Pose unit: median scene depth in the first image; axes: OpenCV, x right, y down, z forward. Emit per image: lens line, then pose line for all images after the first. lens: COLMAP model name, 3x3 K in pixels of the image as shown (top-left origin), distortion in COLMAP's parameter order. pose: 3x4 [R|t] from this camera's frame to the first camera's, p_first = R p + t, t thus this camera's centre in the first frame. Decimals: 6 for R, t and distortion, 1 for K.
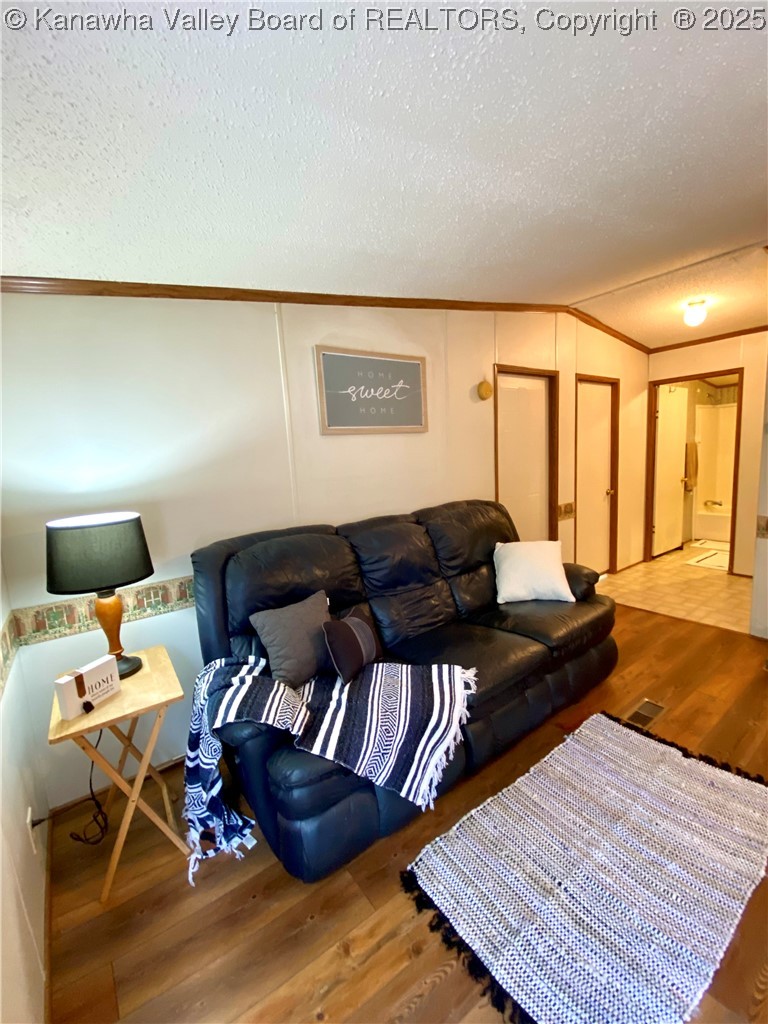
lens RADIAL K [[415.6, 0, 384.0], [0, 415.6, 512.0], [0, 0, 1]] dist [-0.000363, -0.000152]
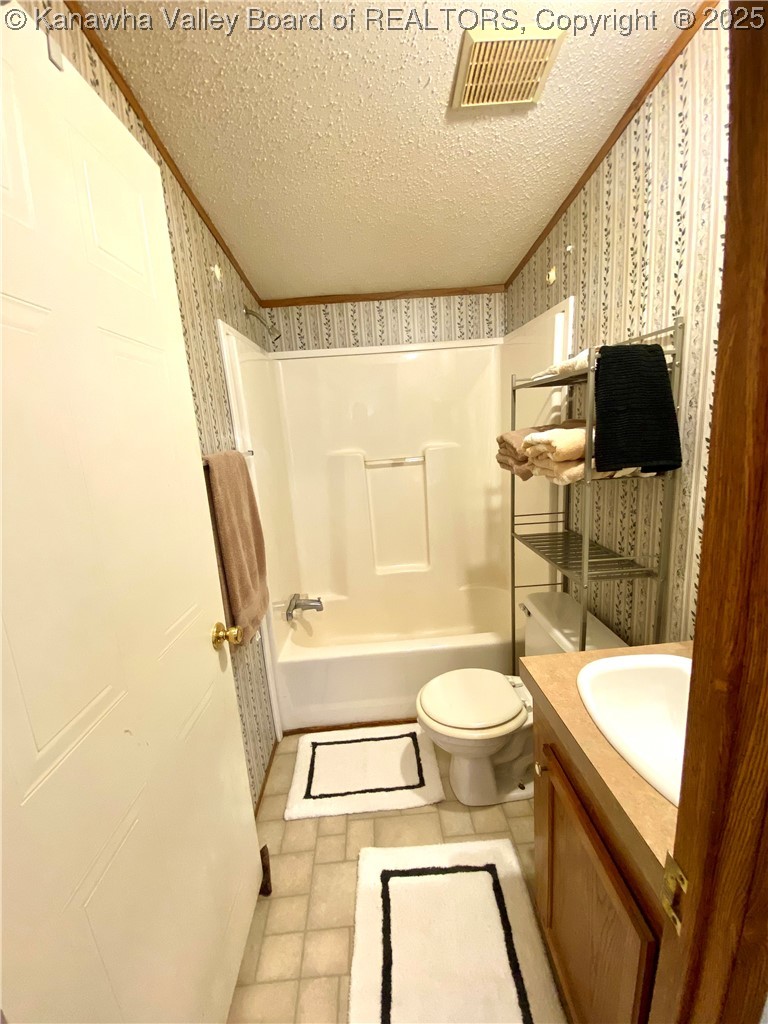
lens RADIAL K [[415.6, 0, 384.0], [0, 415.6, 512.0], [0, 0, 1]] dist [-0.000363, -0.000152]
pose [[0.549154, -0.138937, 0.824091, 0.551241], [0.149175, 0.986544, 0.066919, -0.128028], [-0.822300, 0.086185, 0.562490, 0.744628]]
